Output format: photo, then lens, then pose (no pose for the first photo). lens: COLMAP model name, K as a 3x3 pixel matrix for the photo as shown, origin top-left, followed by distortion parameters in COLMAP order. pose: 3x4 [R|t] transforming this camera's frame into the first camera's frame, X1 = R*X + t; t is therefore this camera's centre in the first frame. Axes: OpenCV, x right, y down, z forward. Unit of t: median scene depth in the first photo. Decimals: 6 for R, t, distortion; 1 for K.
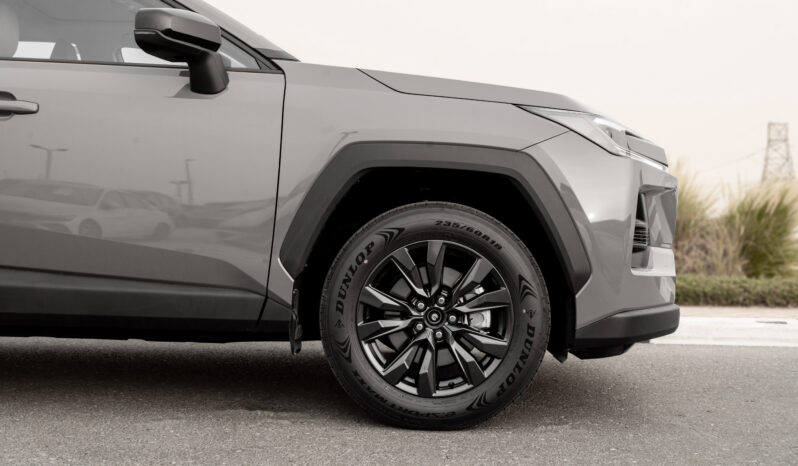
lens RADIAL K [[1070.1, 0, 398.1], [0, 1070.1, 234.0], [0, 0, 1]] dist [0.029336, 0.000000]
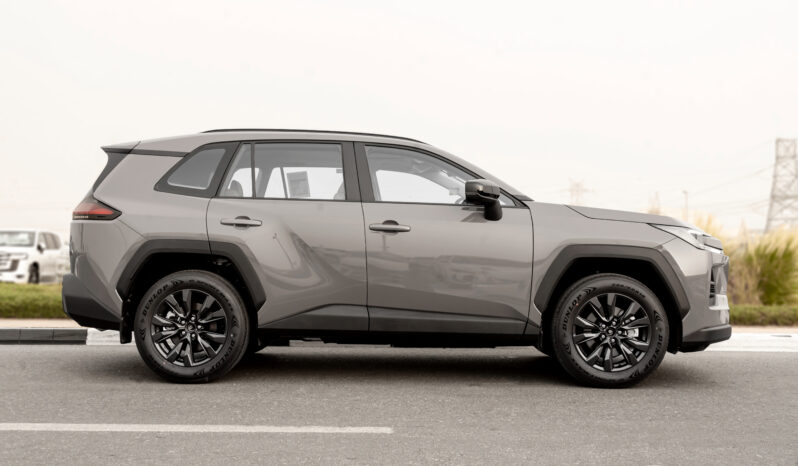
lens RADIAL K [[1070.1, 0, 400.5], [0, 1070.1, 231.9], [0, 0, 1]] dist [0.029336, 0.000000]
pose [[0.999928, -0.010523, -0.005830, -0.341233], [0.010376, 0.999642, -0.024649, -0.062801], [0.006087, 0.024587, 0.999679, -0.993957]]
